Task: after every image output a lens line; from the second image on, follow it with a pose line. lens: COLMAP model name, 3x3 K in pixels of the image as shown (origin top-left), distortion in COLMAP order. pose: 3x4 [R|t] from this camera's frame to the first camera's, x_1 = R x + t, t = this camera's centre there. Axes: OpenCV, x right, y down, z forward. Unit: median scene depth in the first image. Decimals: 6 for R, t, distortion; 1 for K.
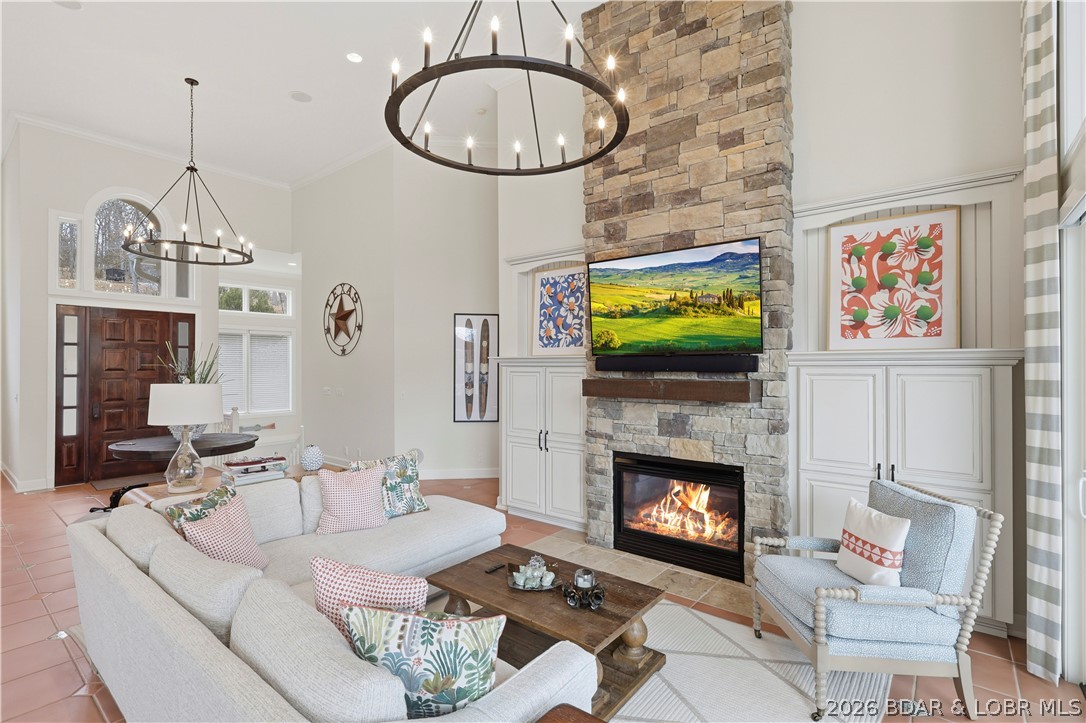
lens RADIAL K [[508.7, 0, 540.6], [0, 508.7, 359.5], [0, 0, 1]] dist [-0.001469, 0.000323]
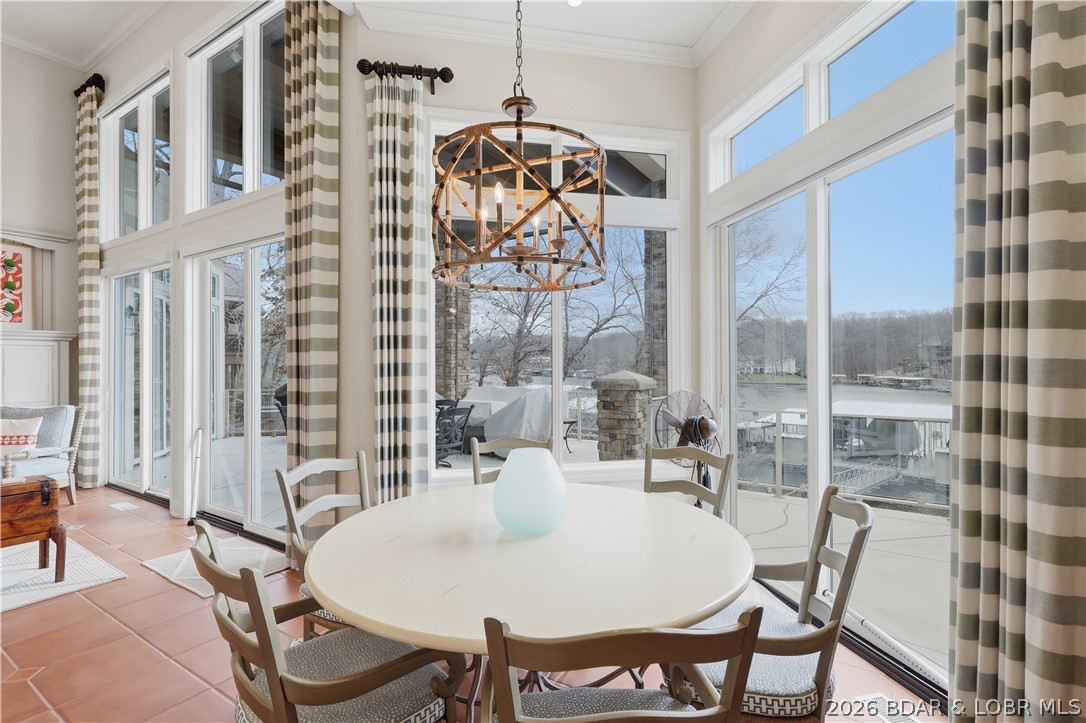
lens RADIAL K [[502.5, 0, 540.3], [0, 502.5, 366.3], [0, 0, 1]] dist [-0.003075, 0.000905]
pose [[-0.117239, -0.002919, 0.993099, -0.797034], [-0.008405, 0.999963, 0.001947, 0.060740], [-0.993068, -0.008119, -0.117259, -0.373239]]
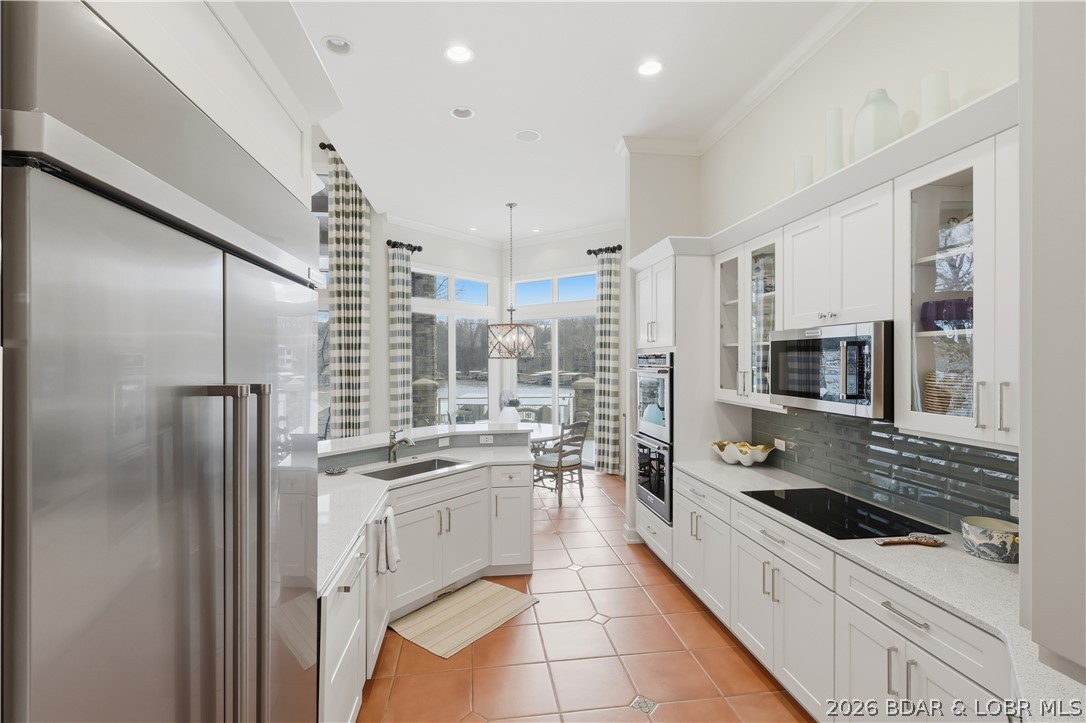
lens RADIAL K [[508.7, 0, 540.6], [0, 508.7, 359.5], [0, 0, 1]] dist [-0.001469, 0.000323]
pose [[-0.738701, 0.007259, 0.673995, -1.457202], [-0.000505, 0.999936, -0.011323, 0.010422], [-0.674033, -0.008705, -0.738650, 0.651403]]
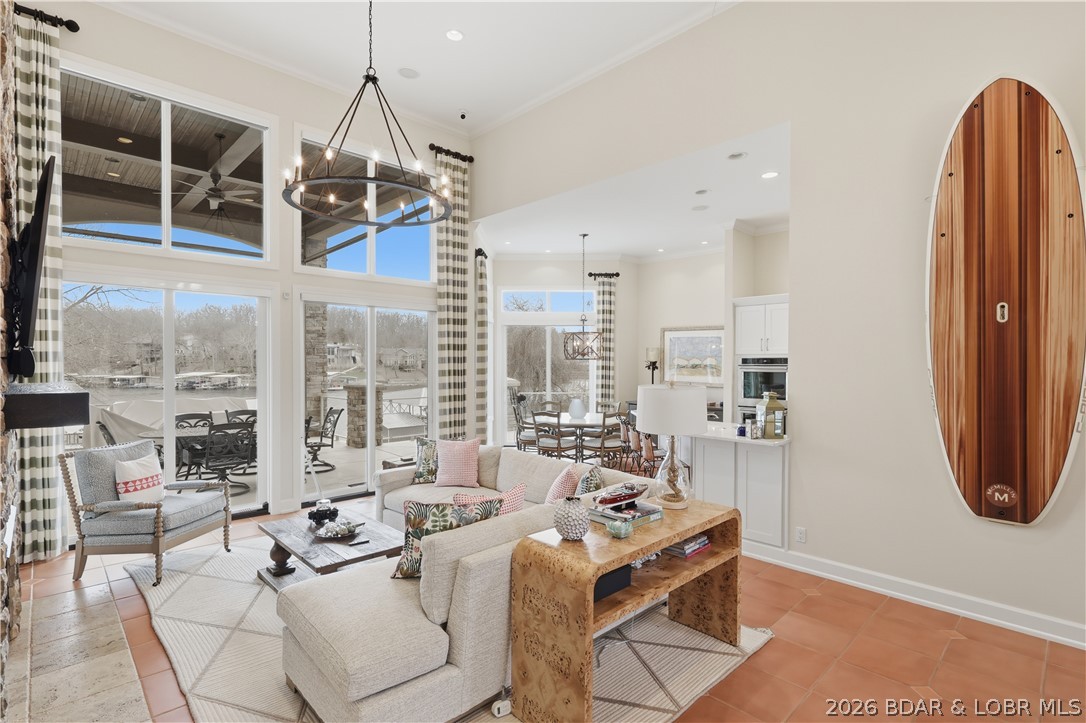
lens RADIAL K [[508.7, 0, 540.6], [0, 508.7, 359.5], [0, 0, 1]] dist [-0.001469, 0.000323]
pose [[-0.993814, 0.002853, 0.111018, -0.428472], [0.001635, 0.999938, -0.011053, 0.014871], [-0.111042, -0.010803, -0.993757, 1.473429]]
